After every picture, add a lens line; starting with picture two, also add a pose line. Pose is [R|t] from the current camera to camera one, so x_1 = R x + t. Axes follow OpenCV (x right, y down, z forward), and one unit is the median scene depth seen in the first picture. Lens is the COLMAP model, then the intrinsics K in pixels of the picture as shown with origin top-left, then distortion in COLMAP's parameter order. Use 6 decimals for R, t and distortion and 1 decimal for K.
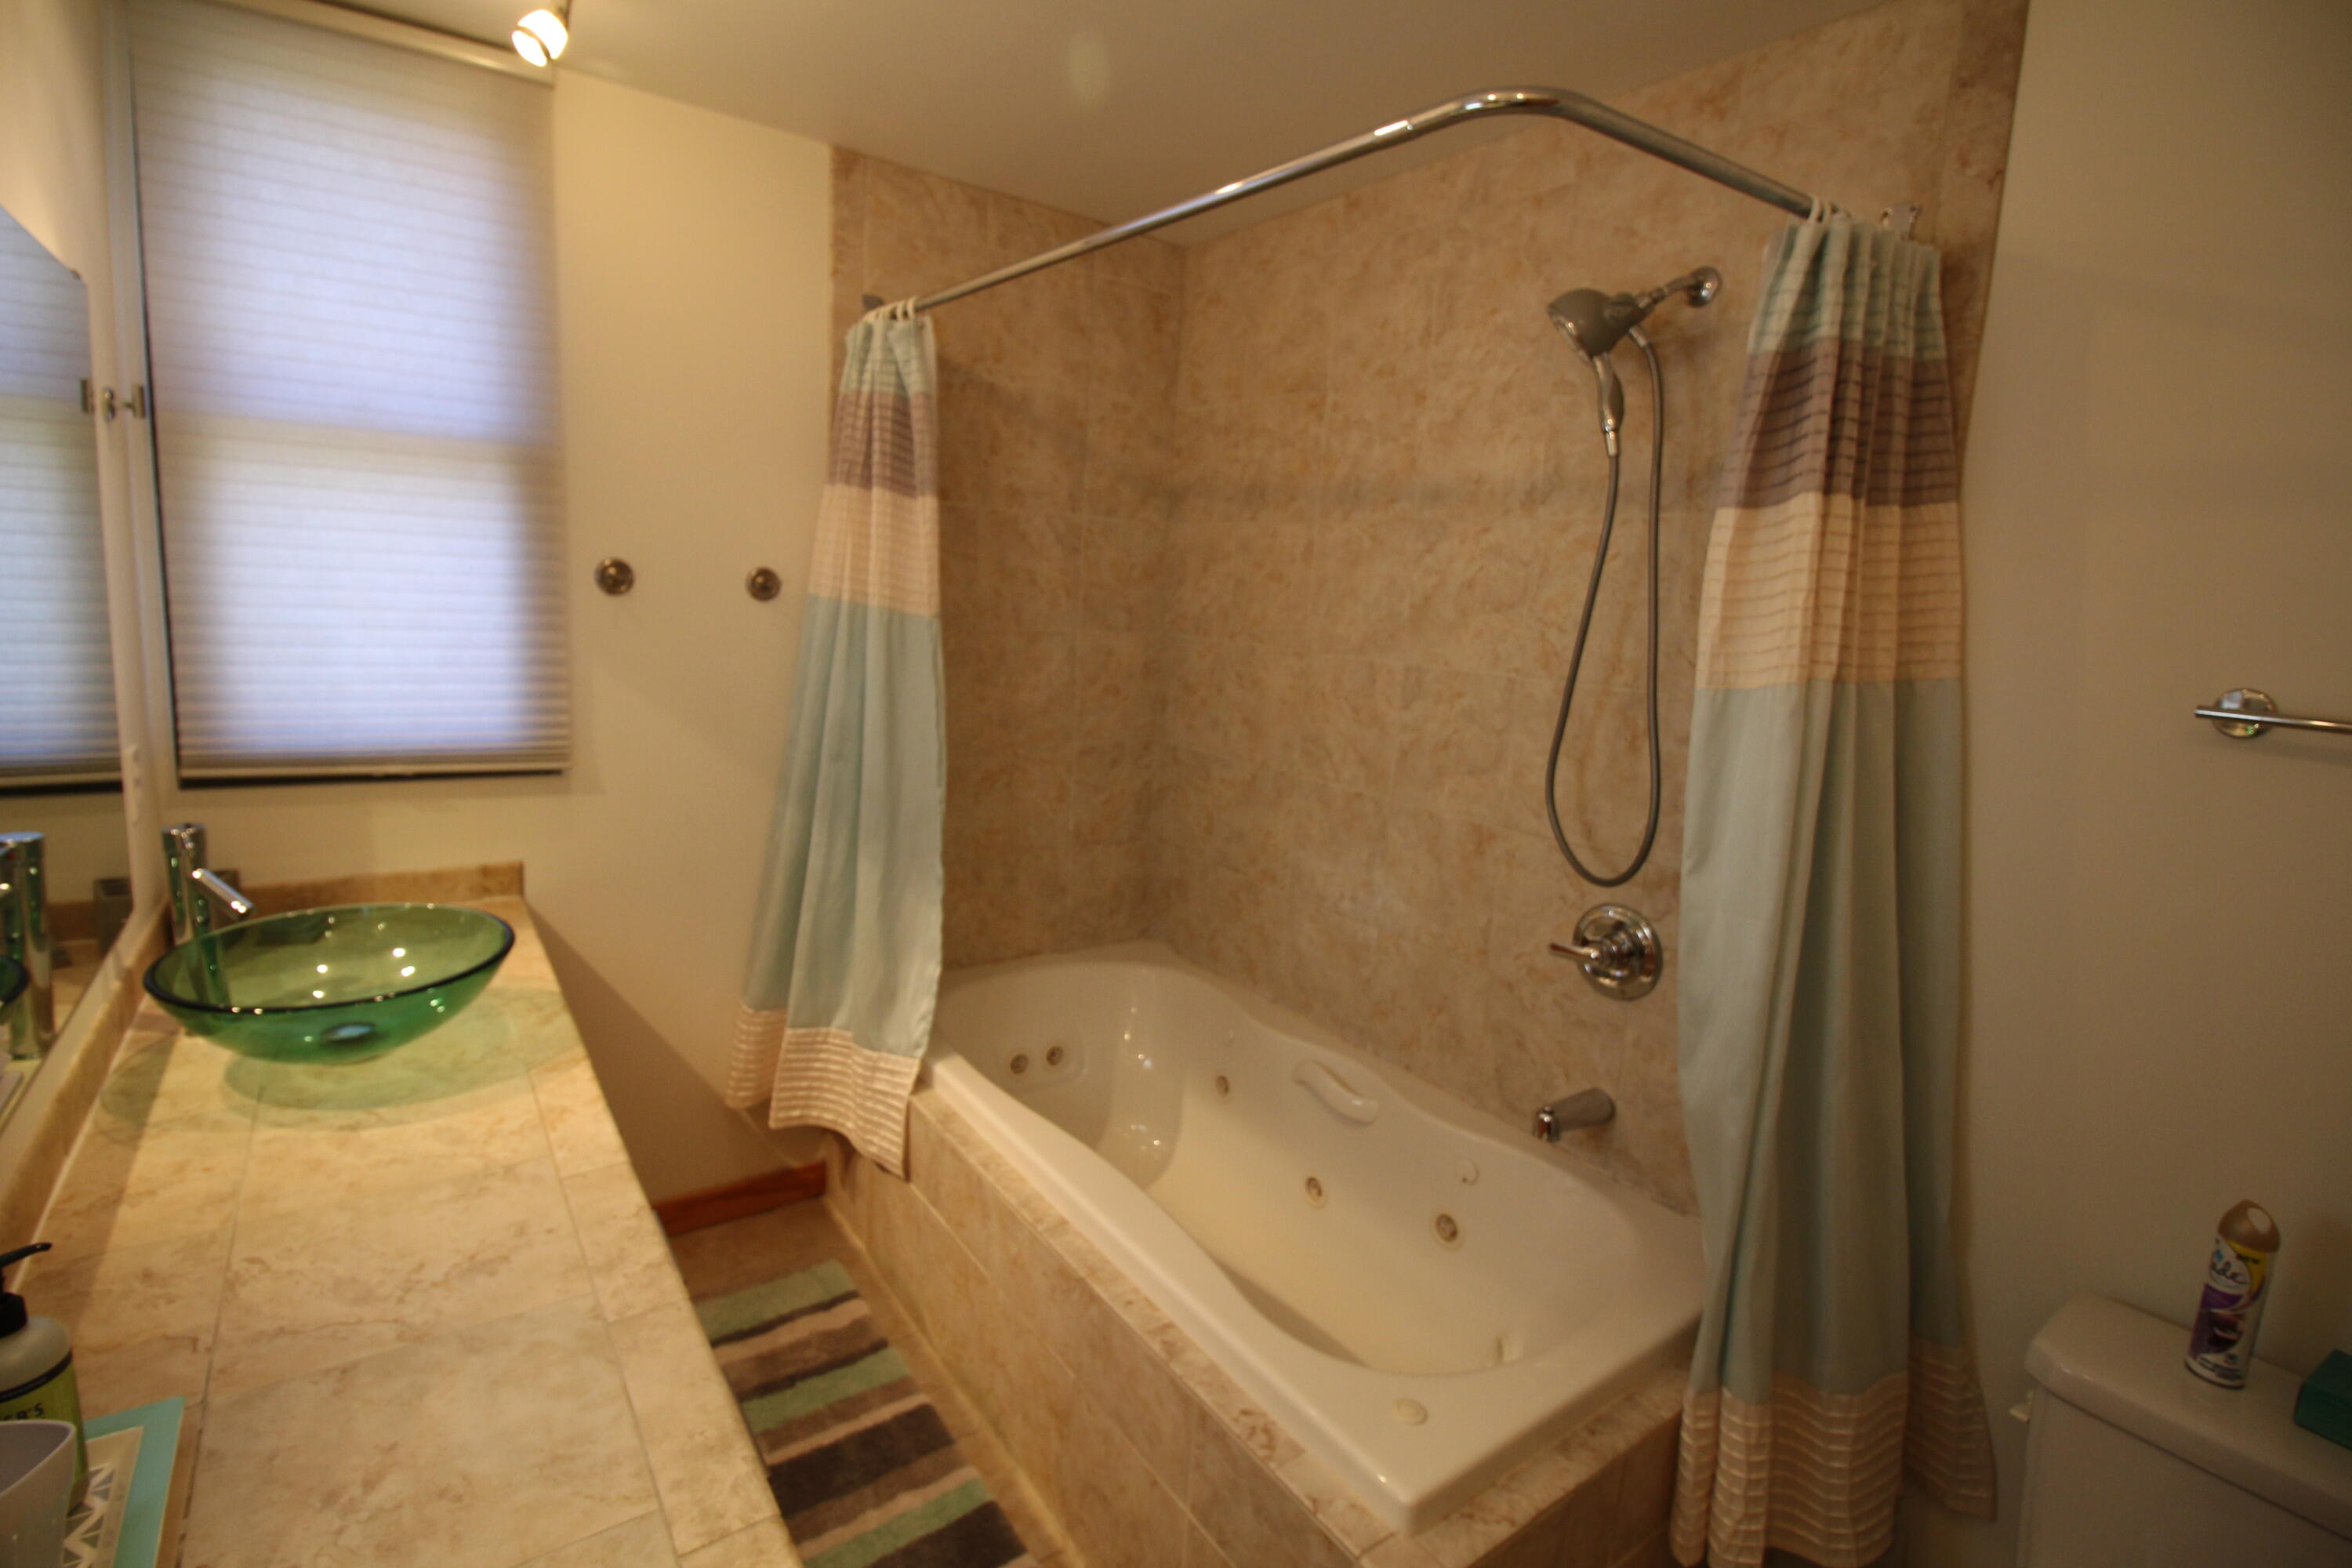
lens RADIAL K [[1077.3, 0, 1188.7], [0, 1077.3, 774.0], [0, 0, 1]] dist [-0.017679, -0.001807]
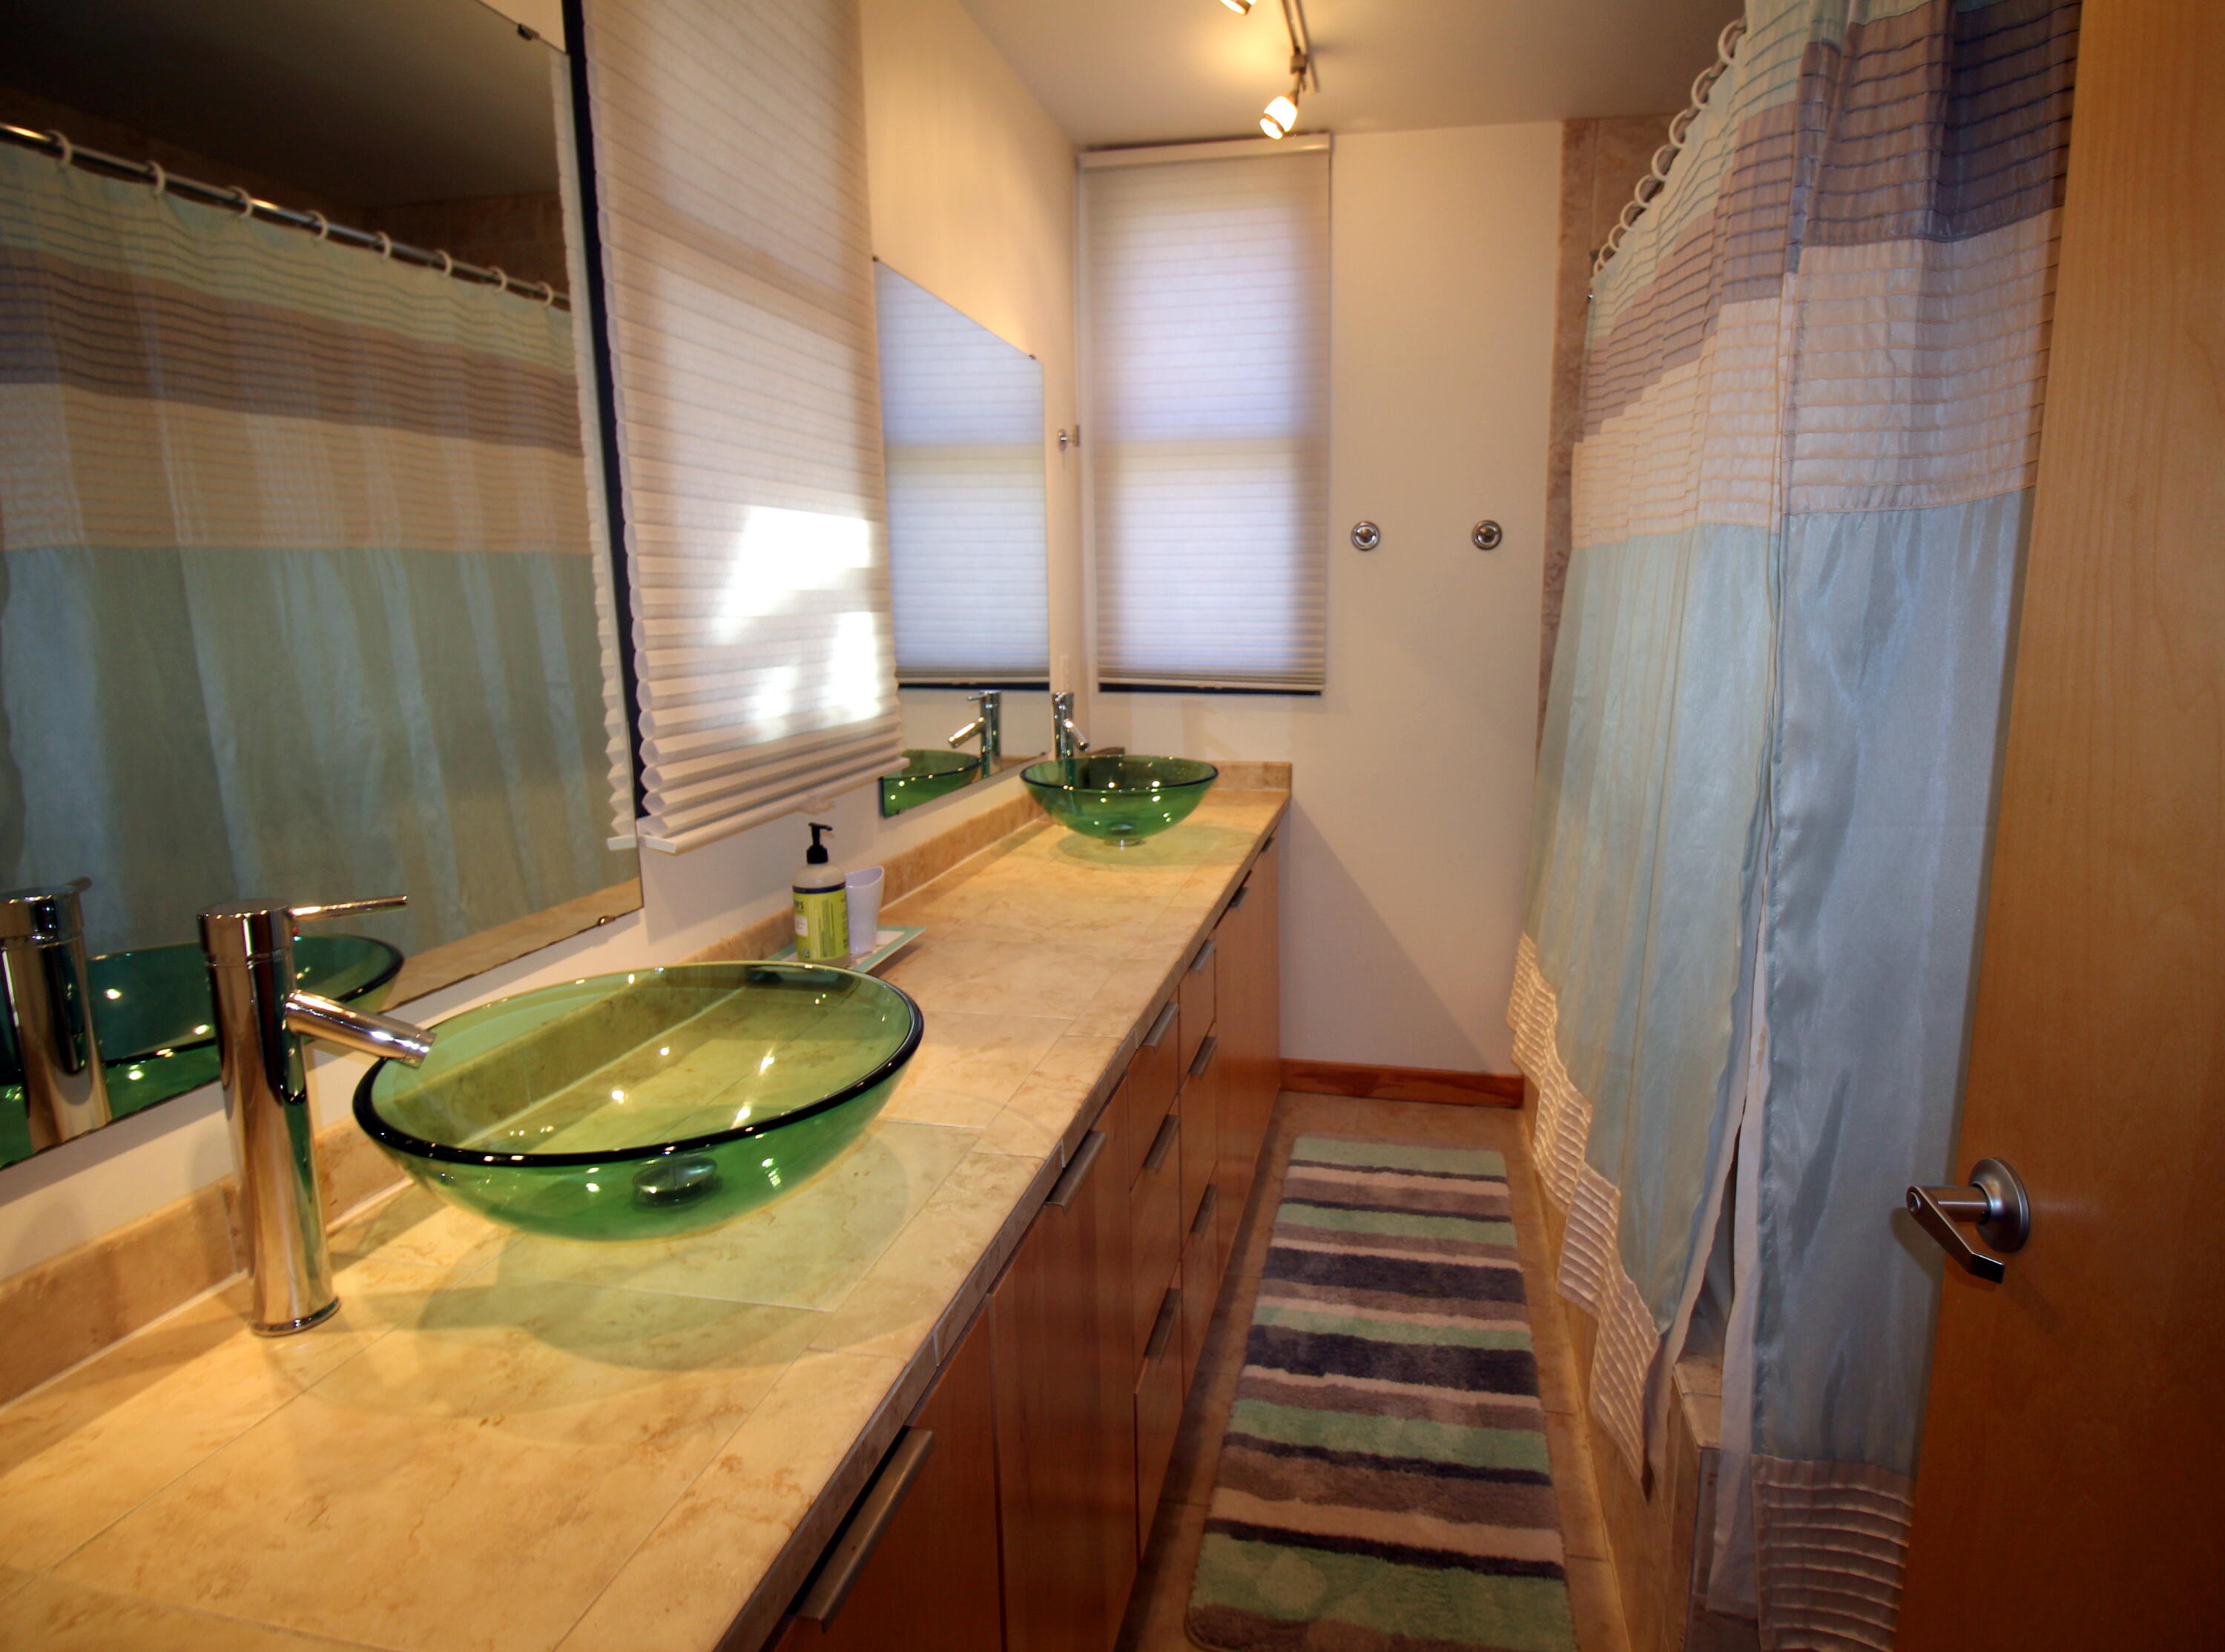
lens RADIAL K [[1146.8, 0, 1240.3], [0, 1146.8, 808.3], [0, 0, 1]] dist [-0.006828, -0.009725]
pose [[0.701910, 0.060727, -0.709672, 0.346996], [-0.068519, 0.997495, 0.017586, 0.125337], [0.708962, 0.036282, 0.704313, -0.022104]]
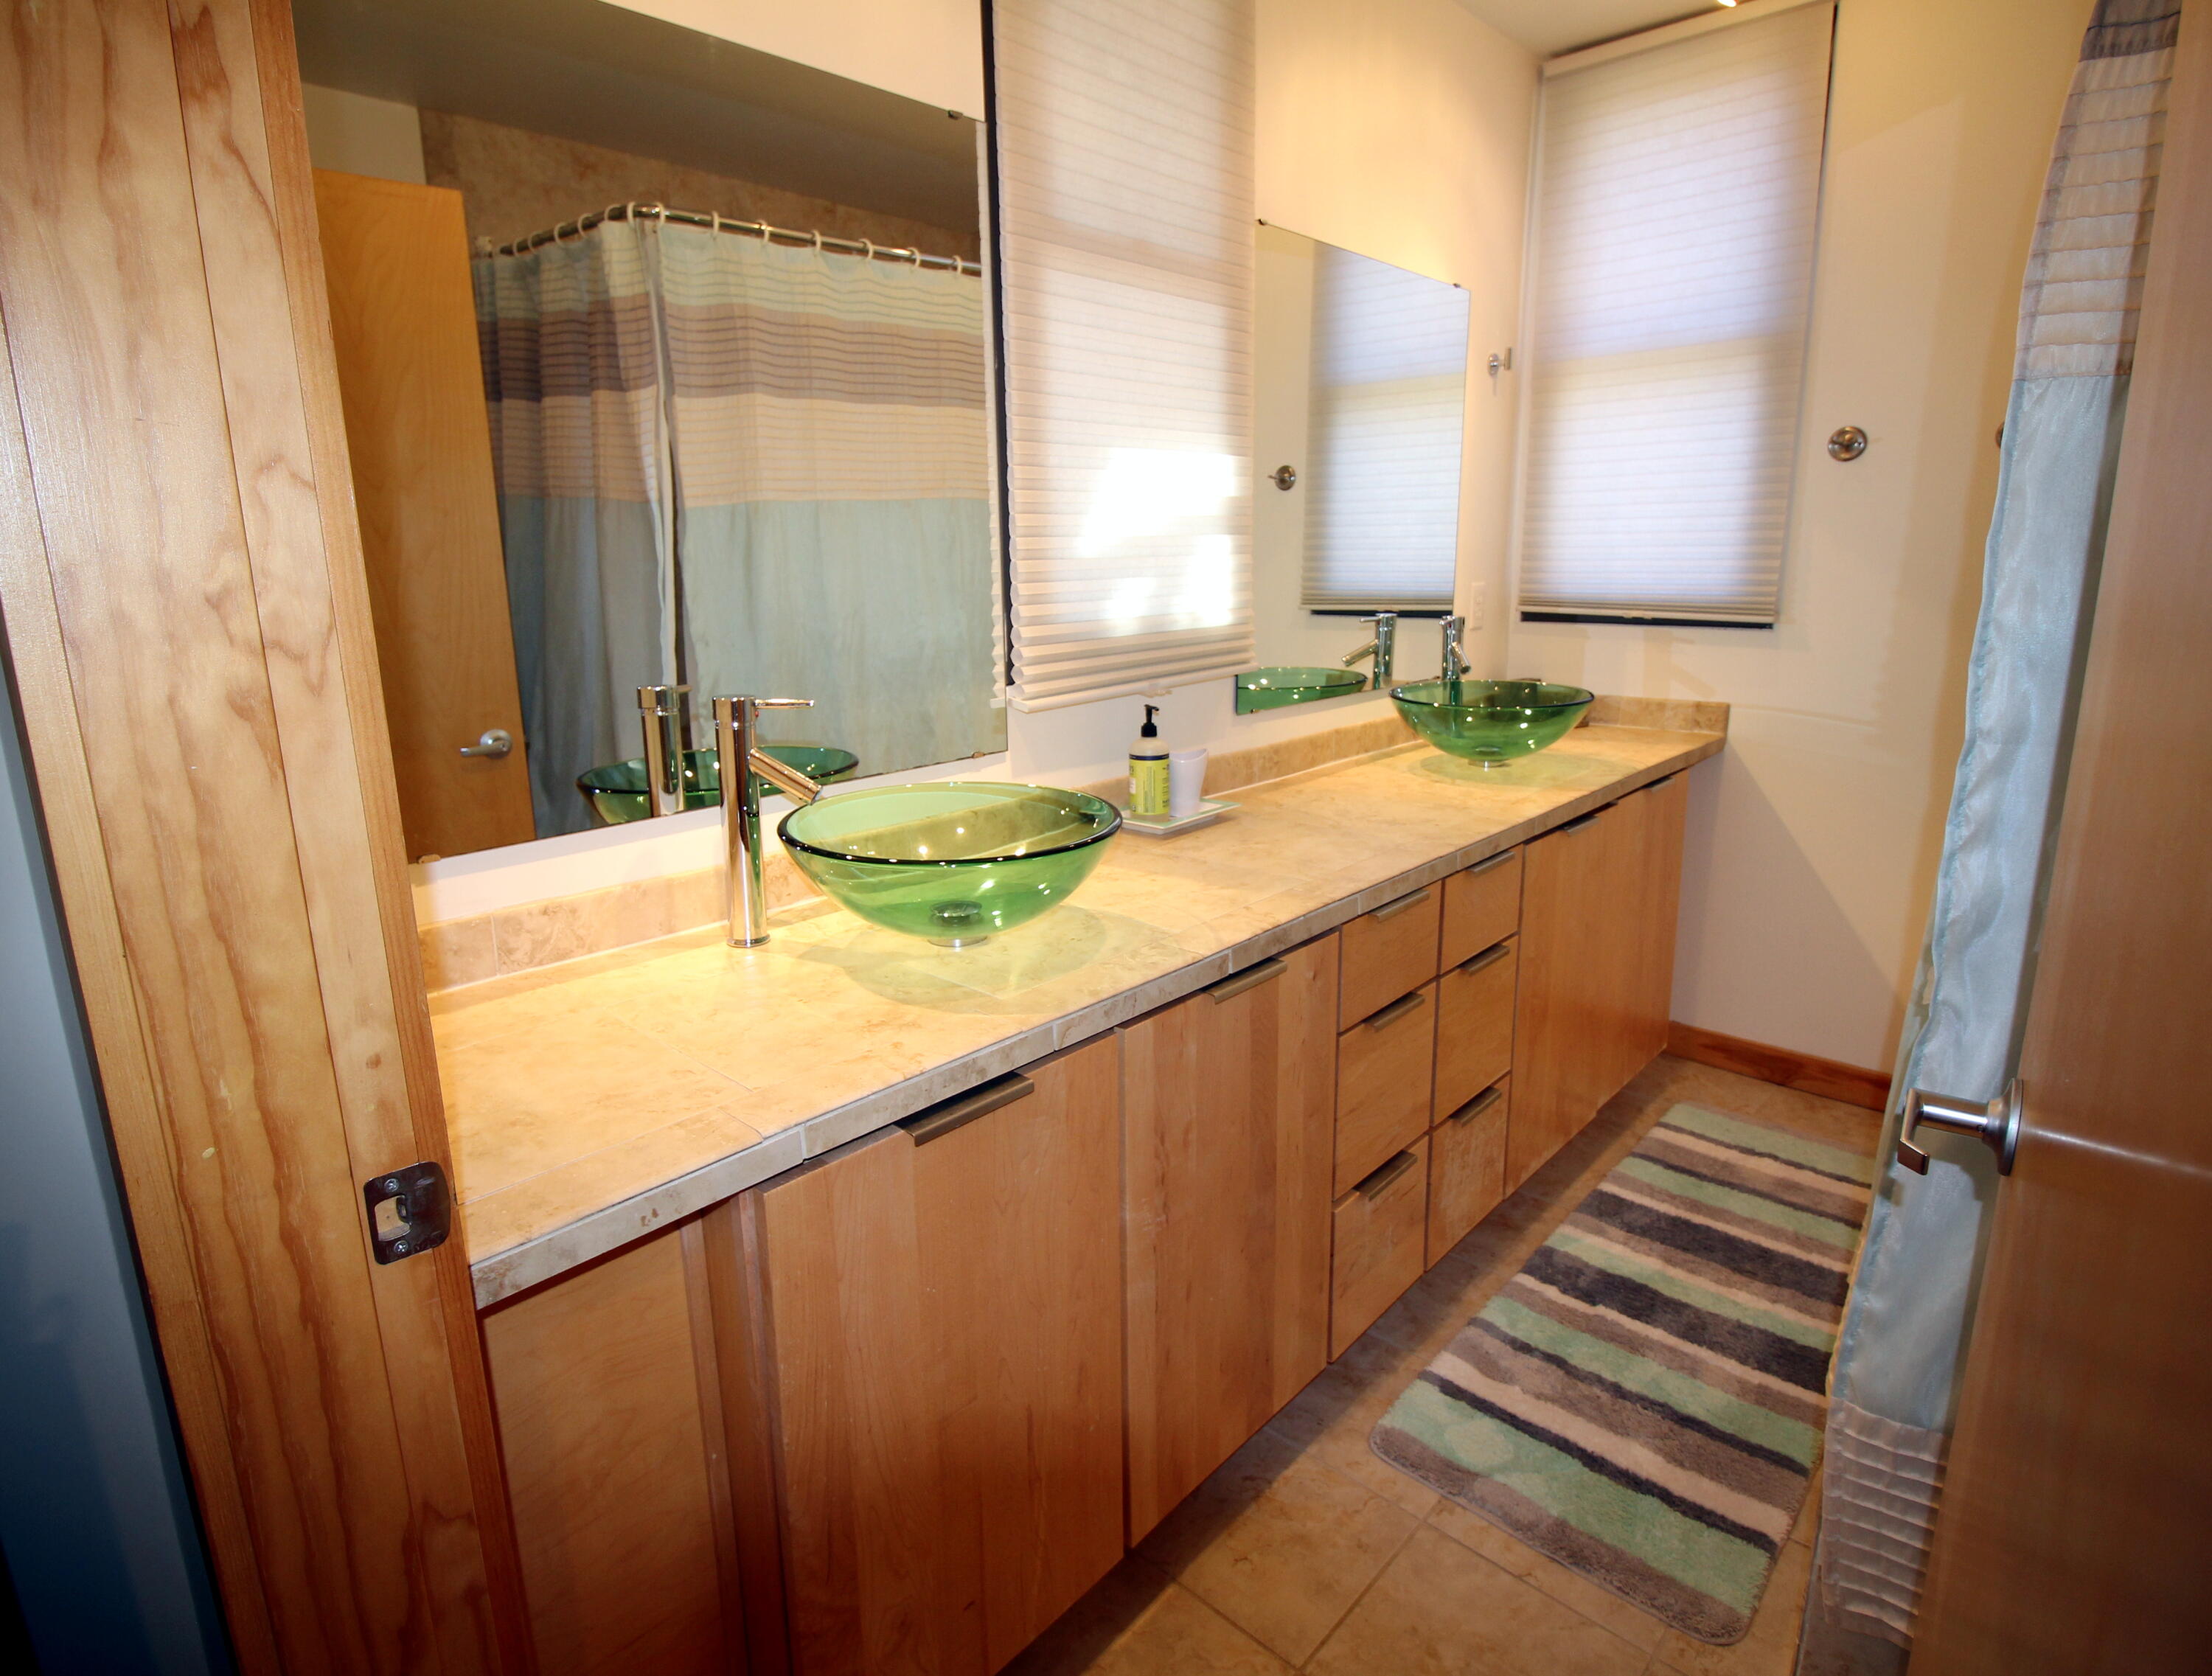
lens RADIAL K [[1173.8, 0, 1096.6], [0, 1173.8, 832.0], [0, 0, 1]] dist [-0.012791, -0.003318]
pose [[0.189959, 0.158270, -0.968951, 0.550098], [-0.126716, 0.982619, 0.135660, 0.144391], [0.973580, 0.097012, 0.206712, 0.076139]]
